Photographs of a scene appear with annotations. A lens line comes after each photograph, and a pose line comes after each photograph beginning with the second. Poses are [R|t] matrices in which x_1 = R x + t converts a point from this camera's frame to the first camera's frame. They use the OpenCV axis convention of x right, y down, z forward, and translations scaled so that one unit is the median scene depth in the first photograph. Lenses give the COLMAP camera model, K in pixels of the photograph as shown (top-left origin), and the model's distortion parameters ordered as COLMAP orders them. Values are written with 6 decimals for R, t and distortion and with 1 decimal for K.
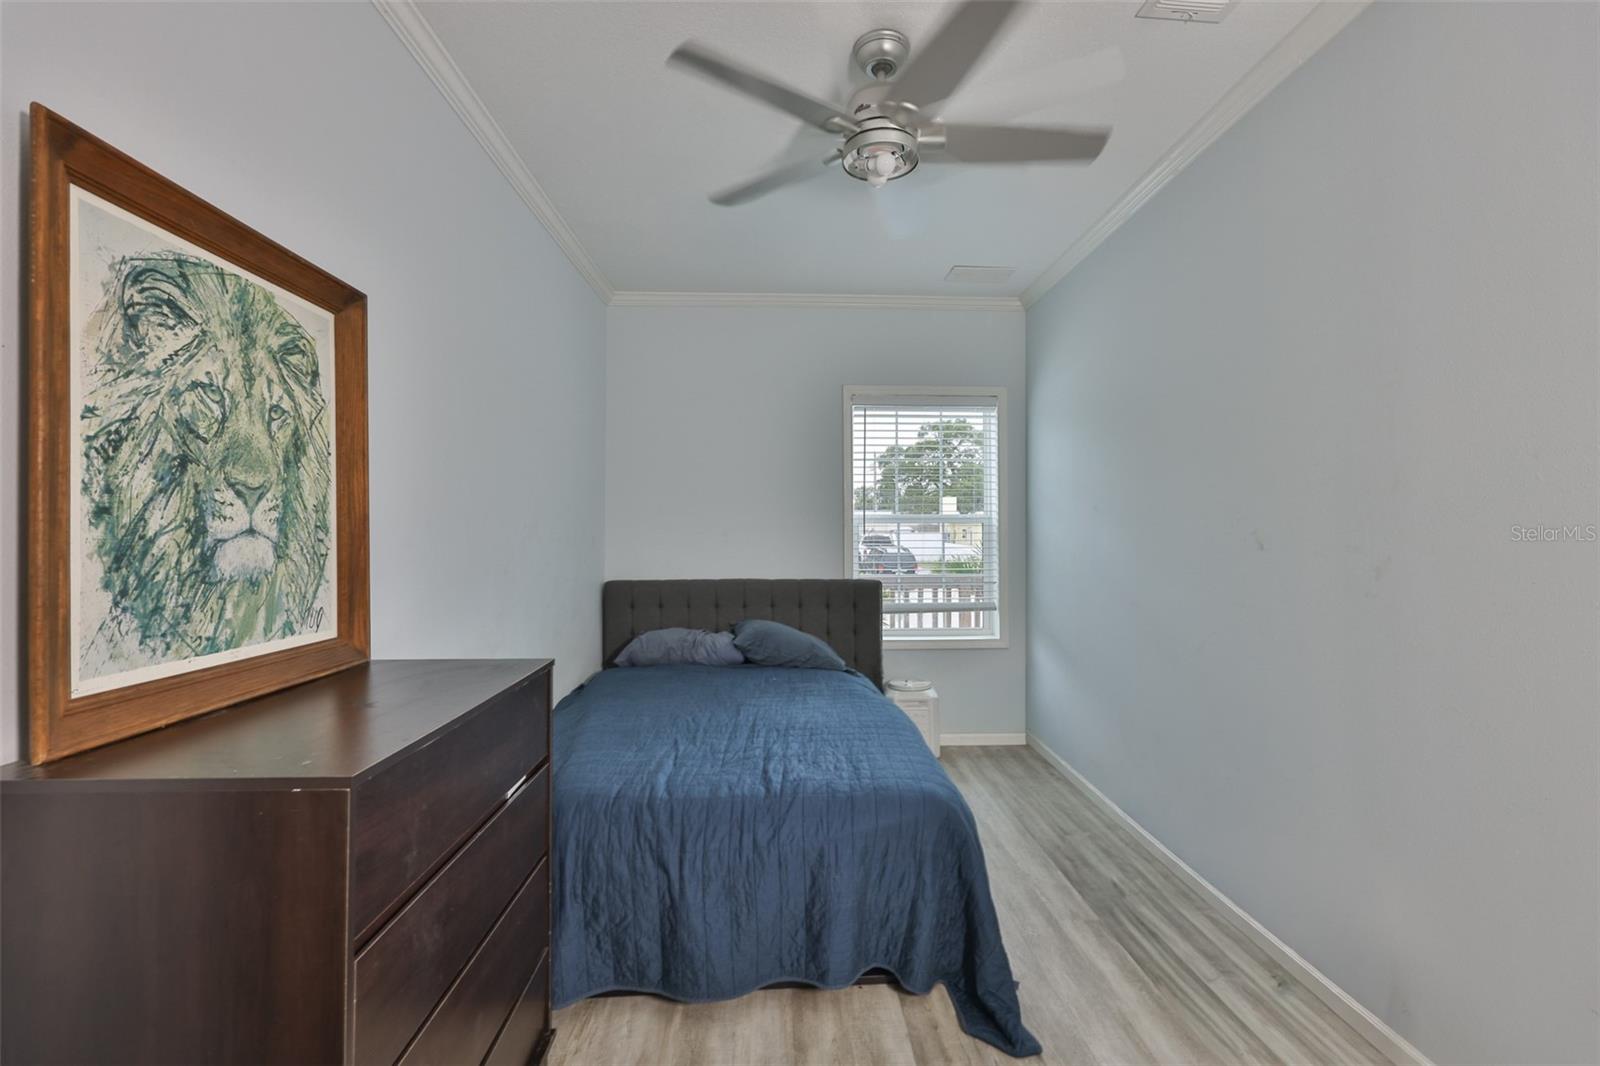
lens RADIAL K [[644.5, 0, 800.0], [0, 644.5, 533.0], [0, 0, 1]] dist [-0.000537, -0.000136]
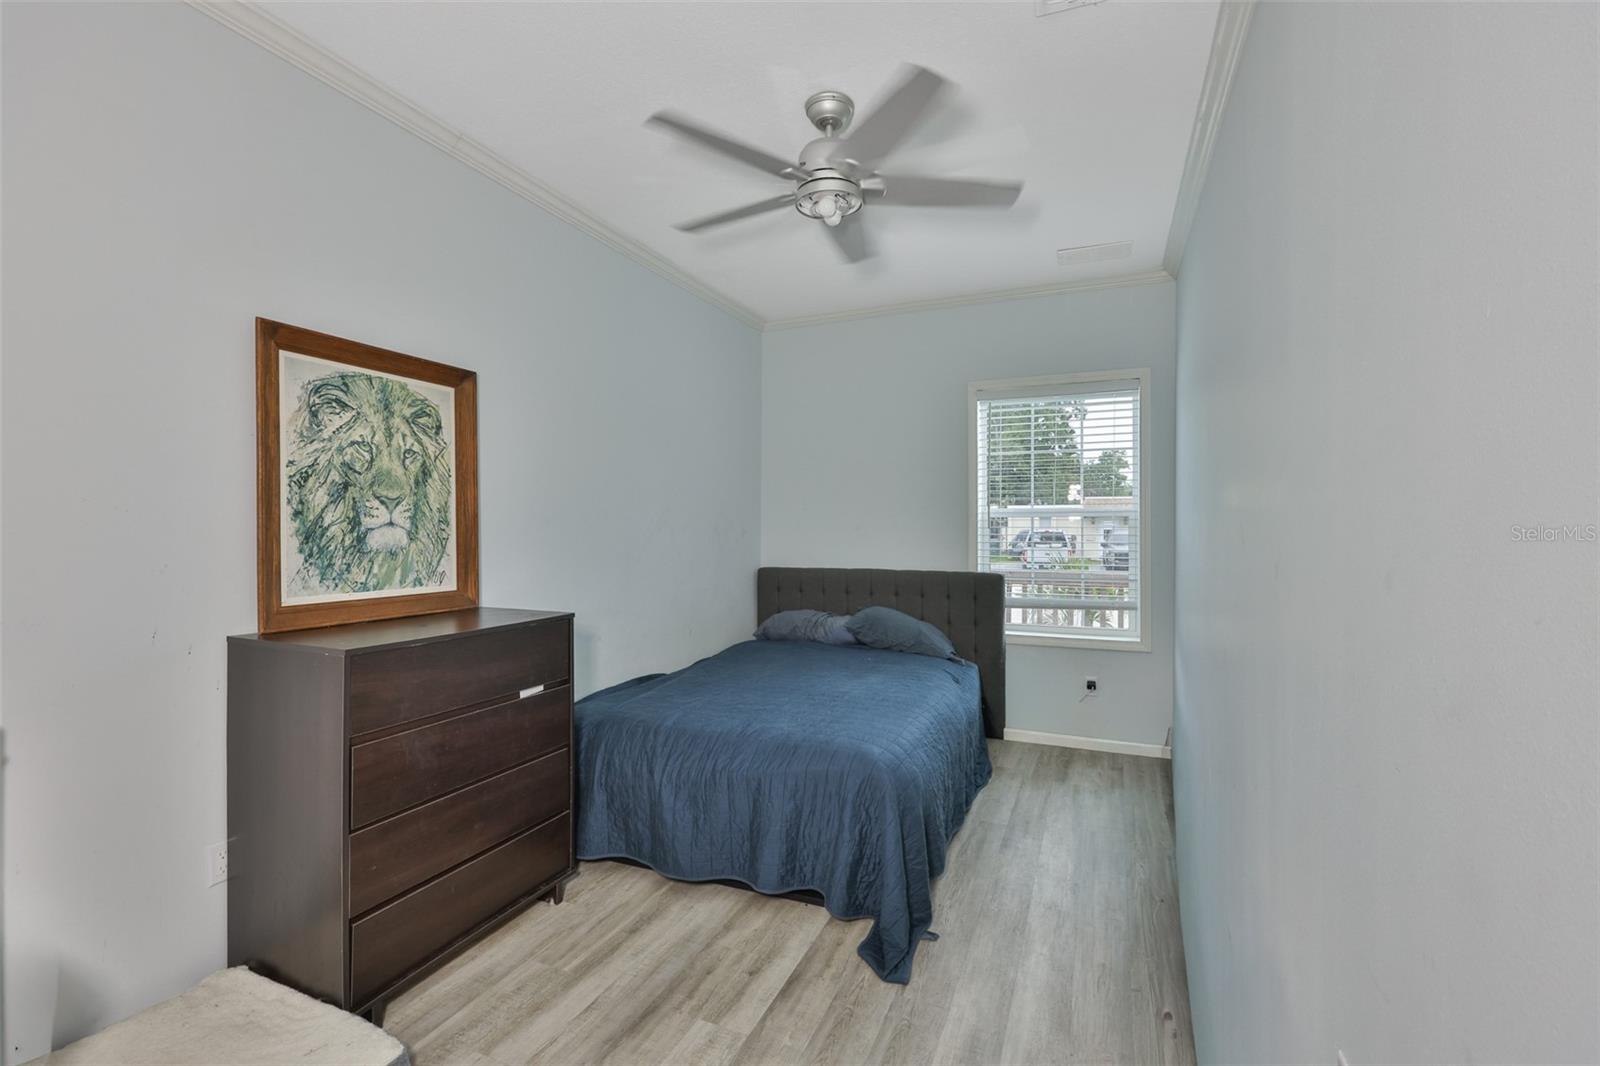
lens RADIAL K [[638.2, 0, 800.8], [0, 638.2, 537.4], [0, 0, 1]] dist [-0.000156, -0.000071]
pose [[0.913260, 0.007500, -0.407308, 0.853677], [-0.001406, 0.999883, 0.015258, 0.006053], [0.407375, -0.013362, 0.913163, -0.118437]]
